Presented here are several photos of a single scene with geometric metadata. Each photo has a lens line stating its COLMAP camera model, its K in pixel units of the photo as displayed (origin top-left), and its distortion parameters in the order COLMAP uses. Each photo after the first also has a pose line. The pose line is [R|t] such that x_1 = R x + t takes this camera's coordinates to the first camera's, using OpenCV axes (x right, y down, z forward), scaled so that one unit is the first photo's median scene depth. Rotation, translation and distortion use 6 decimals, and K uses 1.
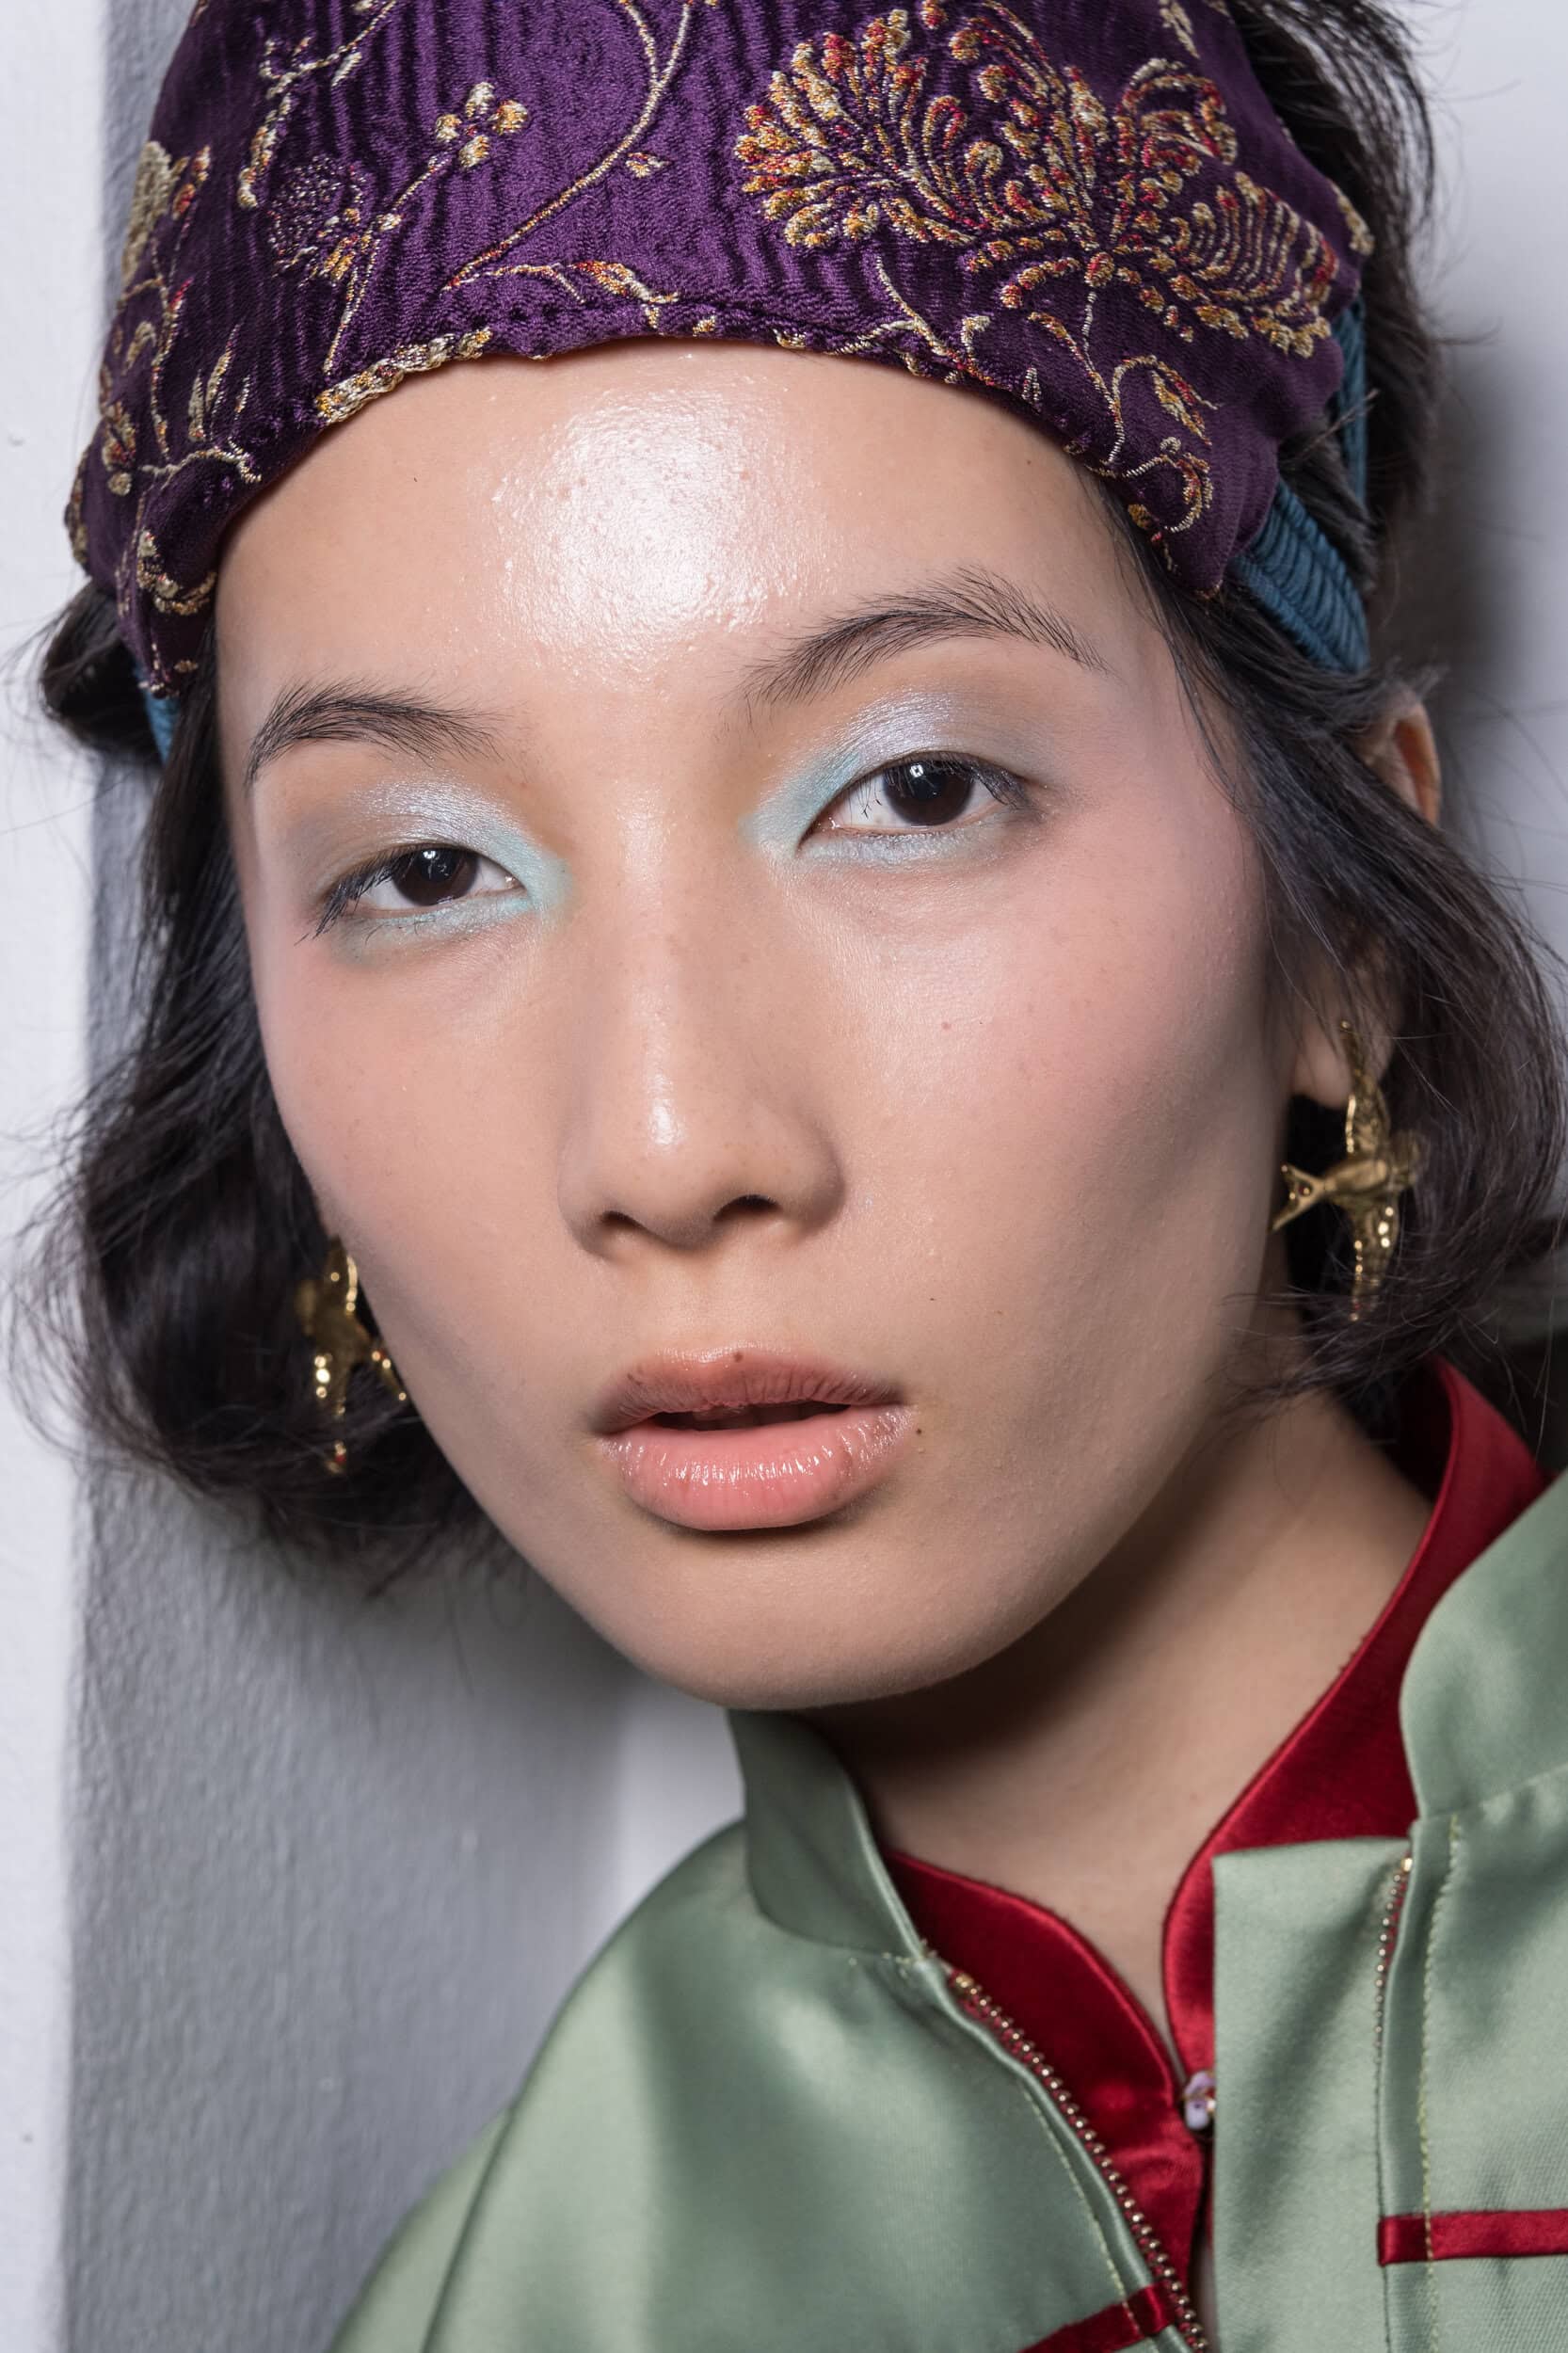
lens RADIAL K [[5579.0, 0, 820.5], [0, 5579.0, 1201.4], [0, 0, 1]] dist [0.303638, 0.000000]
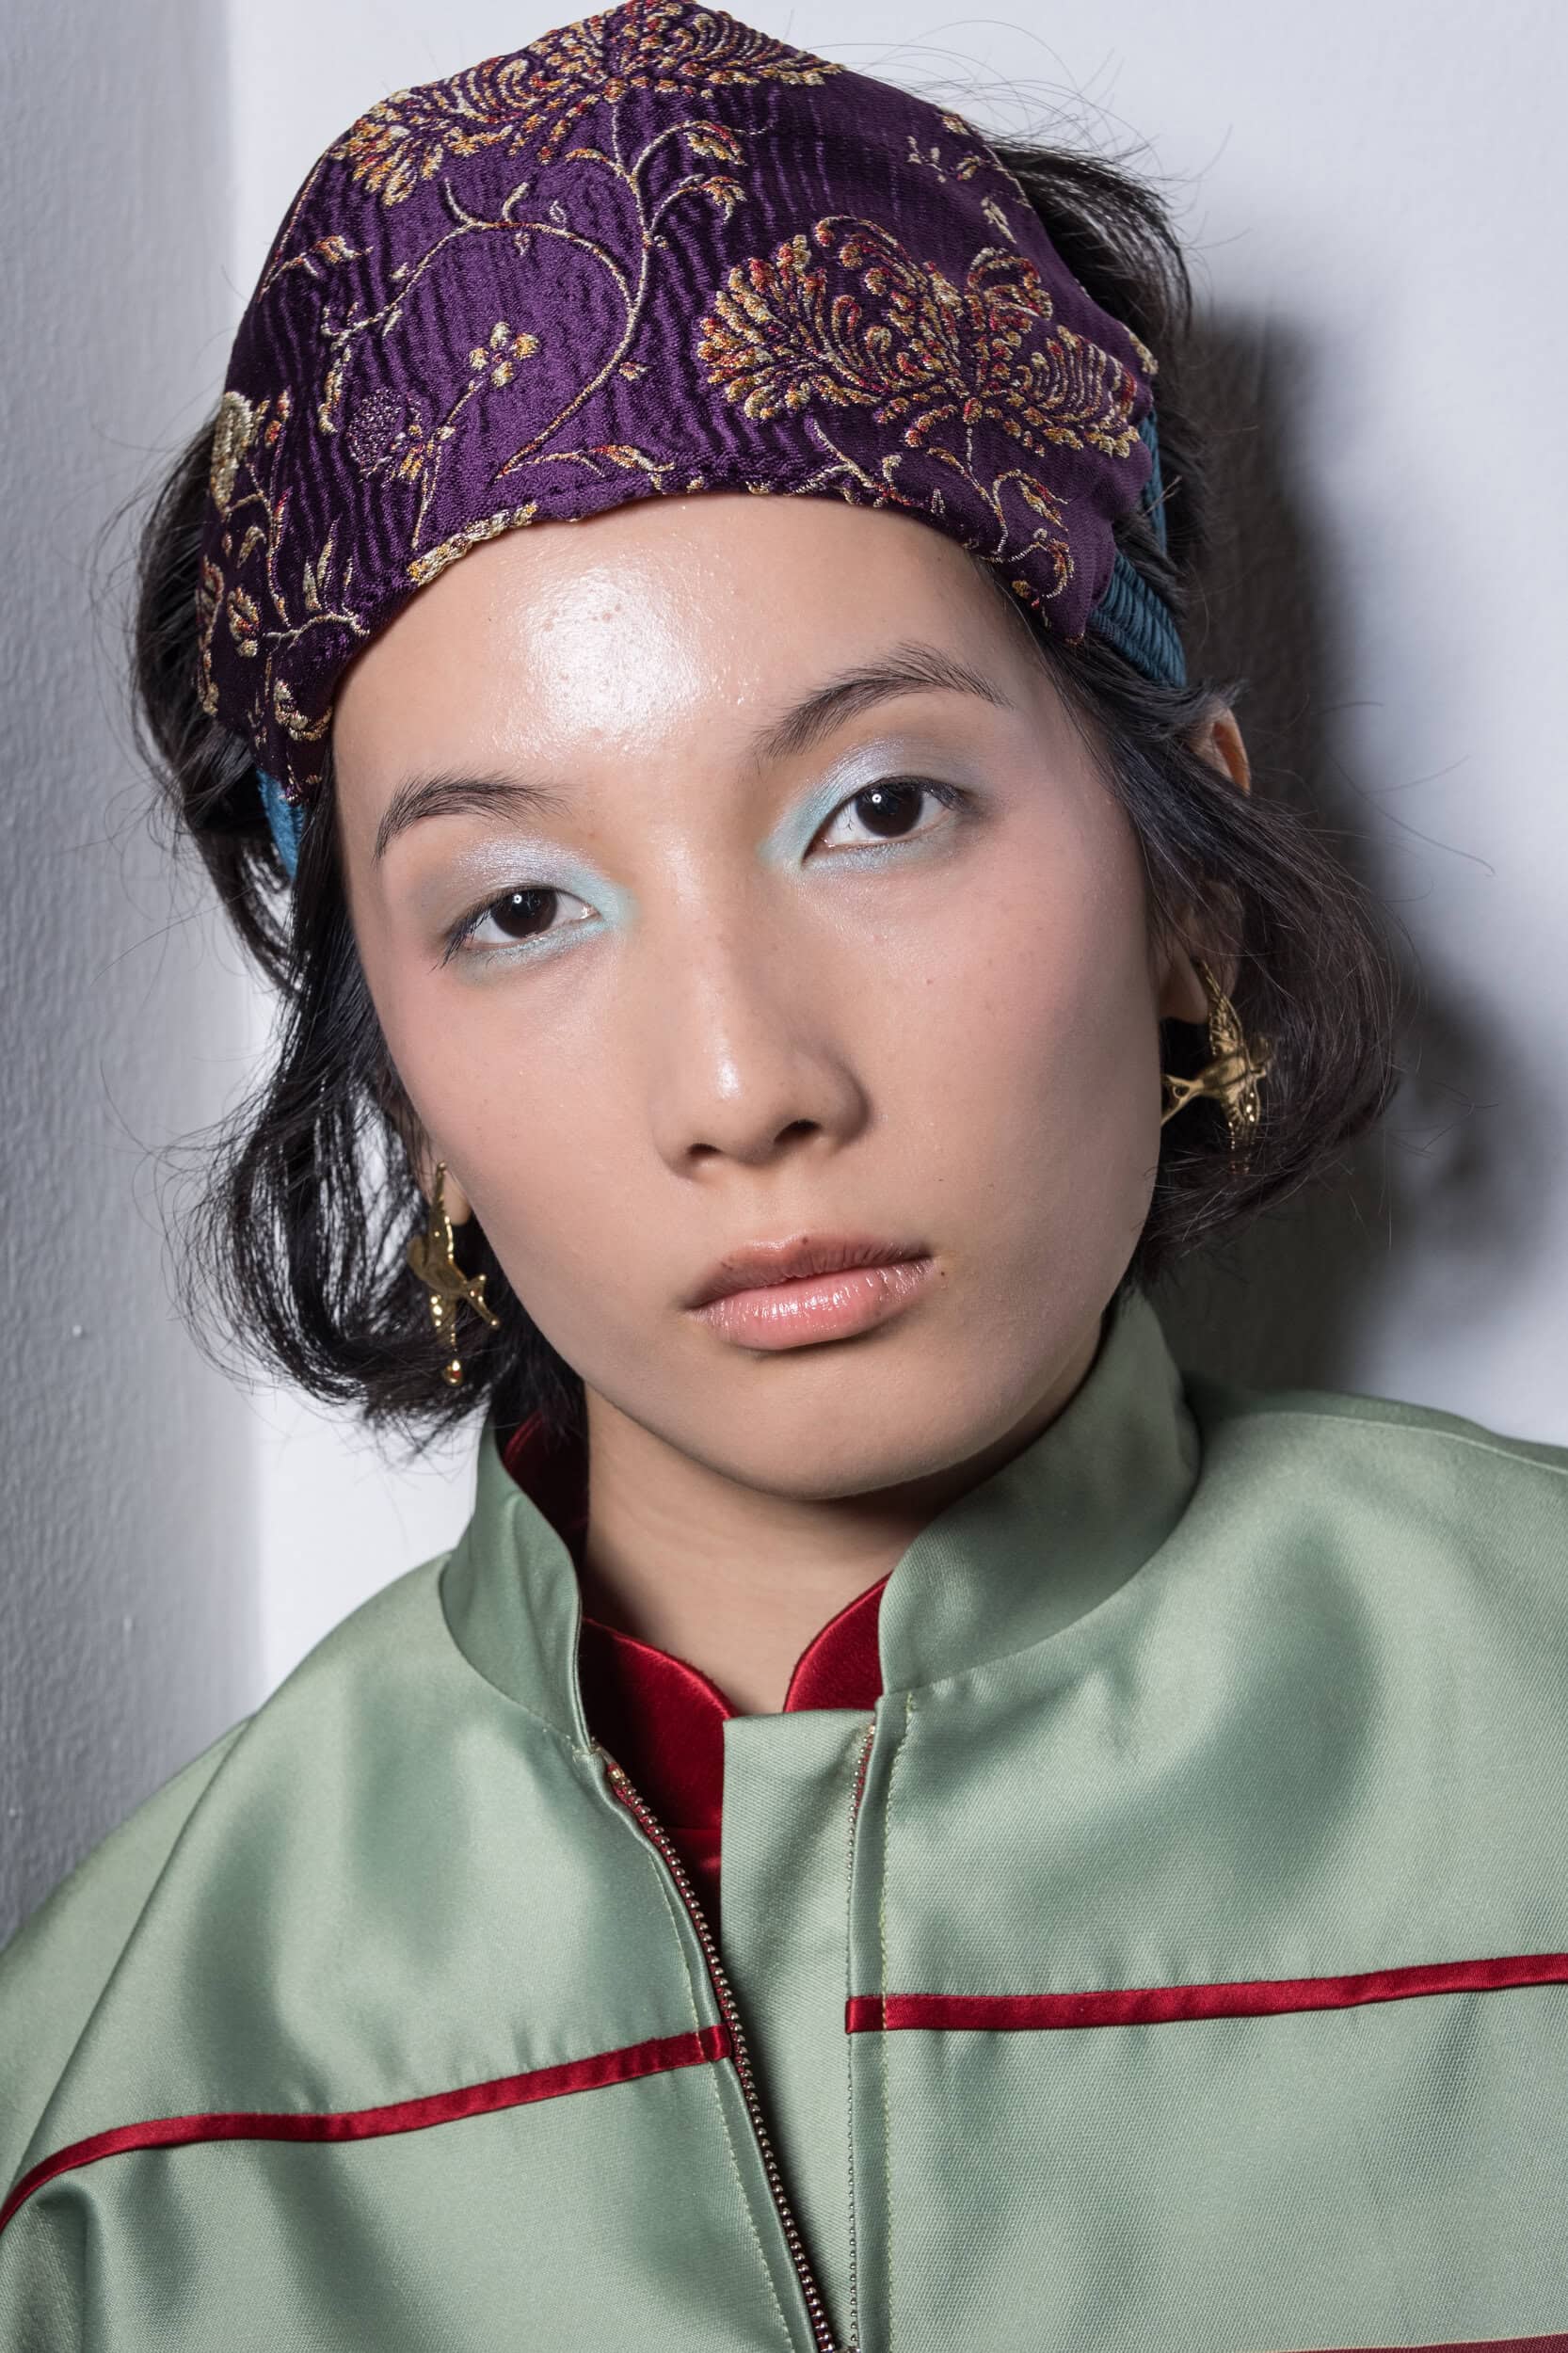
lens RADIAL K [[5579.0, 0, 776.7], [0, 5579.0, 1169.3], [0, 0, 1]] dist [0.303638, 0.000000]
pose [[0.992545, -0.111768, 0.048601, -0.082267], [0.112735, 0.993469, -0.017614, 0.032588], [-0.046315, 0.022962, 0.998663, -0.331056]]
